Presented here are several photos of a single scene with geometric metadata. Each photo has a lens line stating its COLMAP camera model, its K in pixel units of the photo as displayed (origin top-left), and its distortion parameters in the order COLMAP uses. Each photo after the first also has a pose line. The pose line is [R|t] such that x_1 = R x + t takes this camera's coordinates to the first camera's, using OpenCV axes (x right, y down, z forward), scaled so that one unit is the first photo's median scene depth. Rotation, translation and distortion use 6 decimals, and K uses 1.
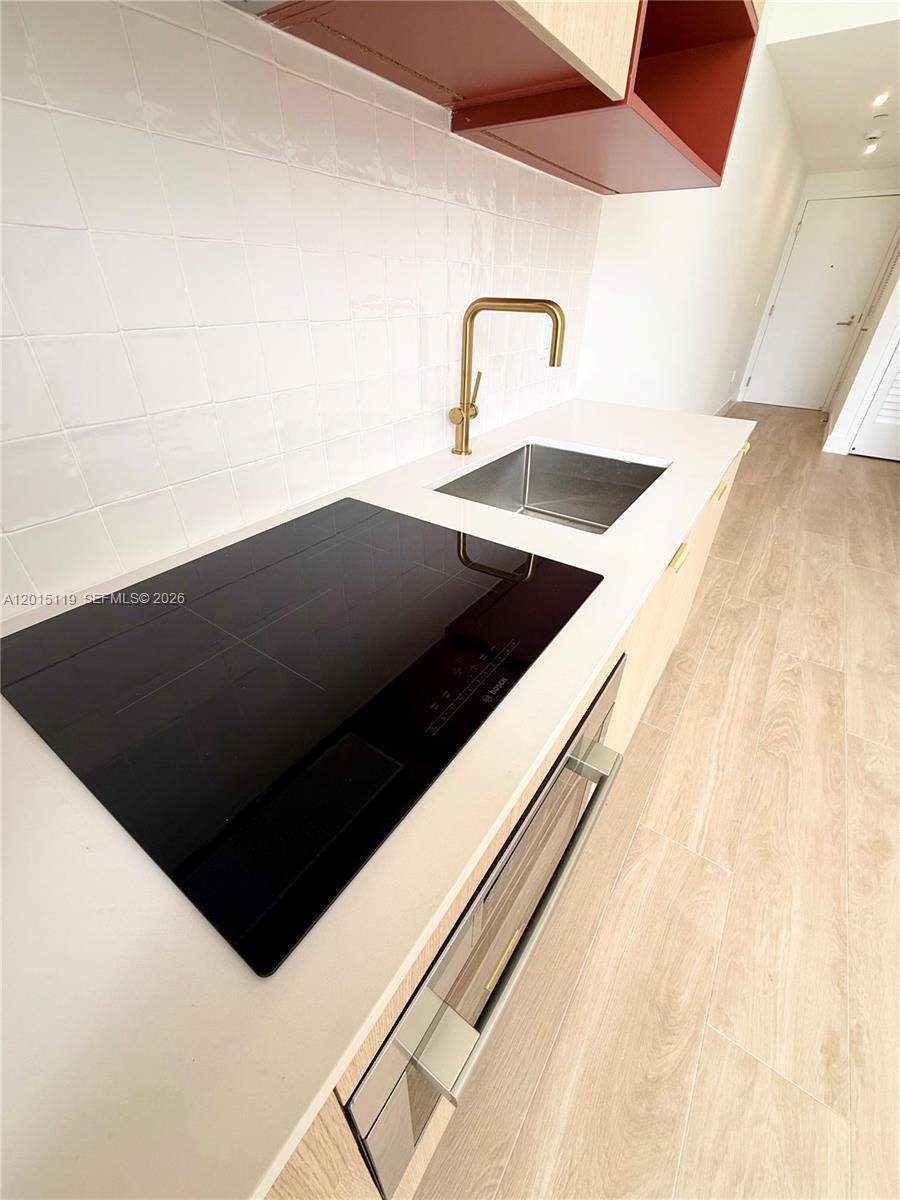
lens RADIAL K [[482.0, 0, 450.2], [0, 482.0, 597.2], [0, 0, 1]] dist [0.001750, 0.000303]
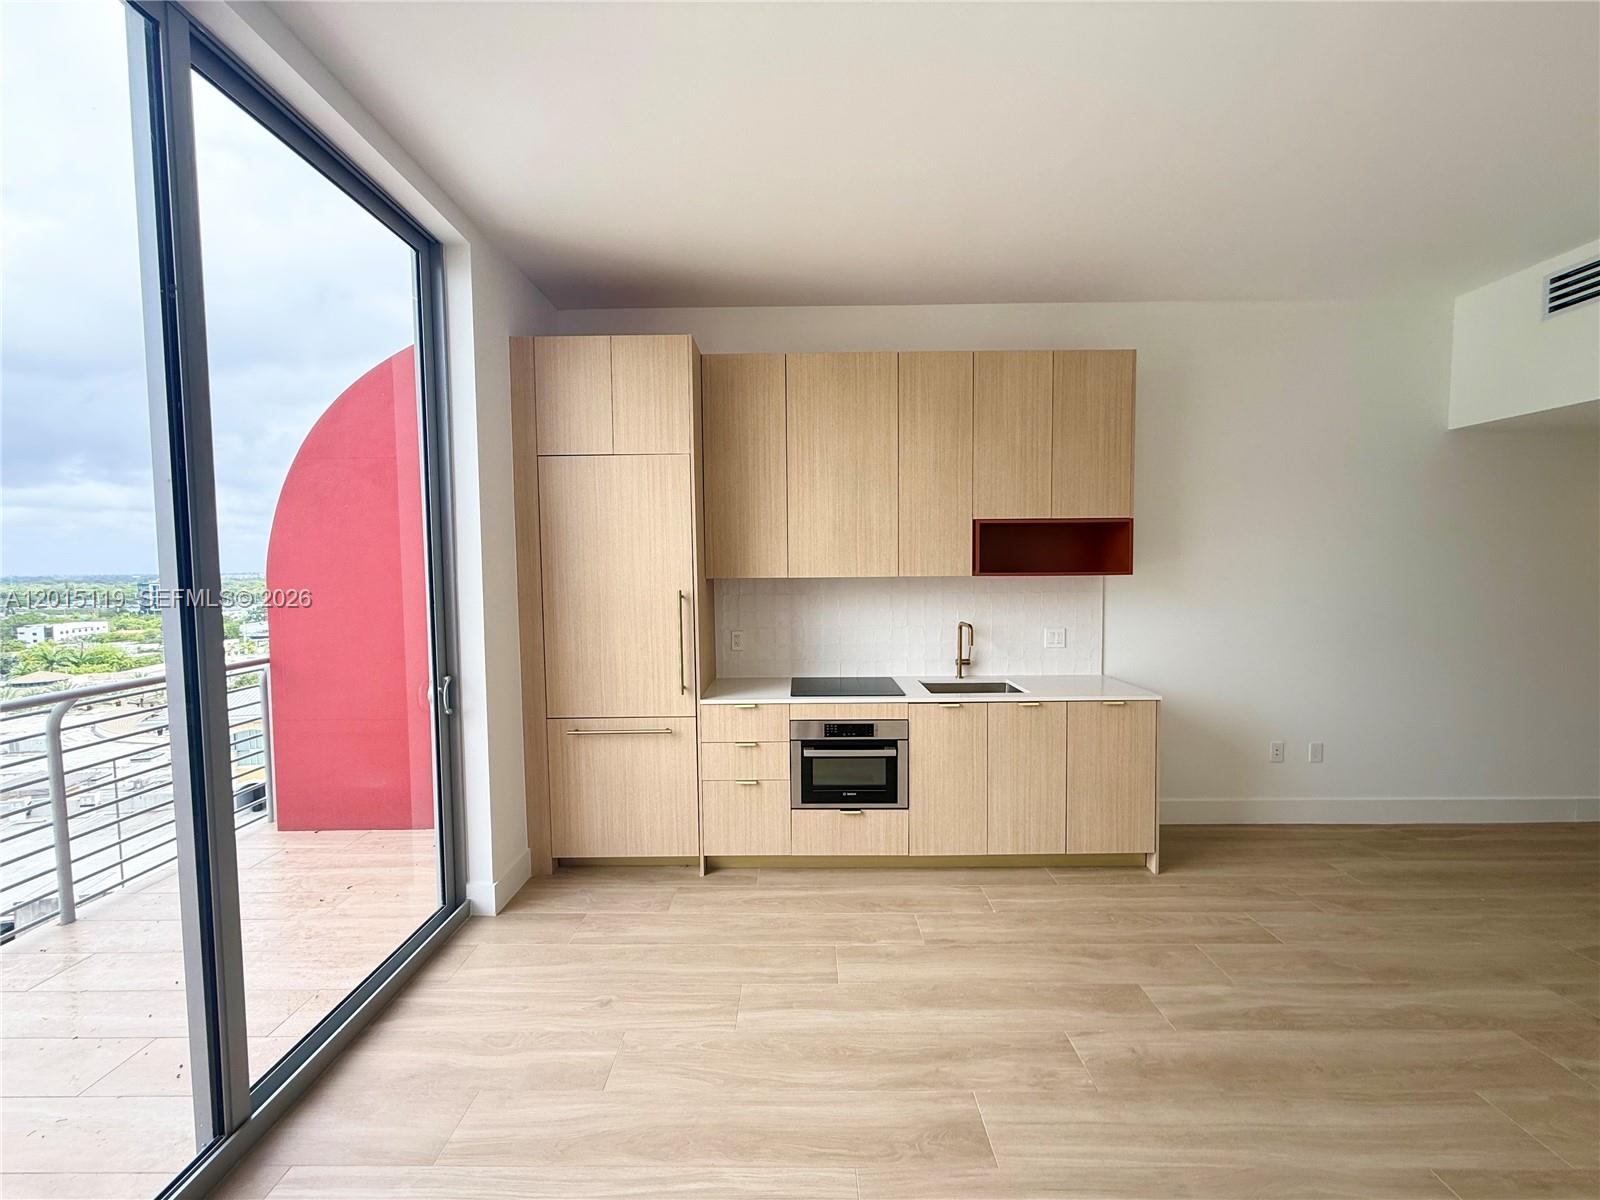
lens RADIAL K [[636.9, 0, 797.2], [0, 636.9, 600.3], [0, 0, 1]] dist [0.000519, 0.000338]
pose [[0.560875, 0.025549, -0.827506, 1.274953], [-0.433960, 0.860281, -0.267573, 0.325791], [0.705051, 0.509180, 0.493597, -0.758784]]
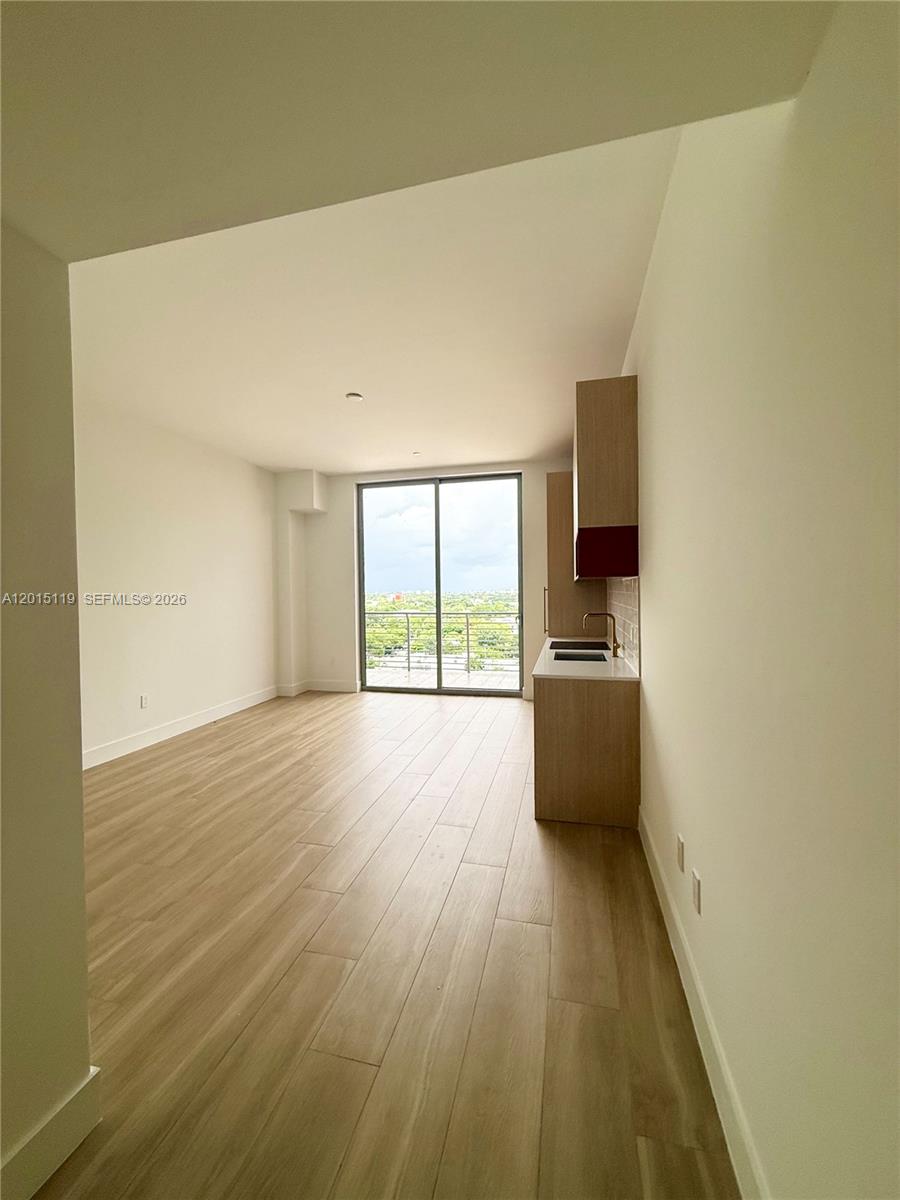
lens RADIAL K [[482.0, 0, 450.2], [0, 482.0, 597.2], [0, 0, 1]] dist [0.001750, 0.000303]
pose [[-0.936958, 0.006752, -0.349376, 1.244207], [-0.187488, 0.834006, 0.518924, -1.209523], [0.294886, 0.551714, -0.780163, 1.729948]]
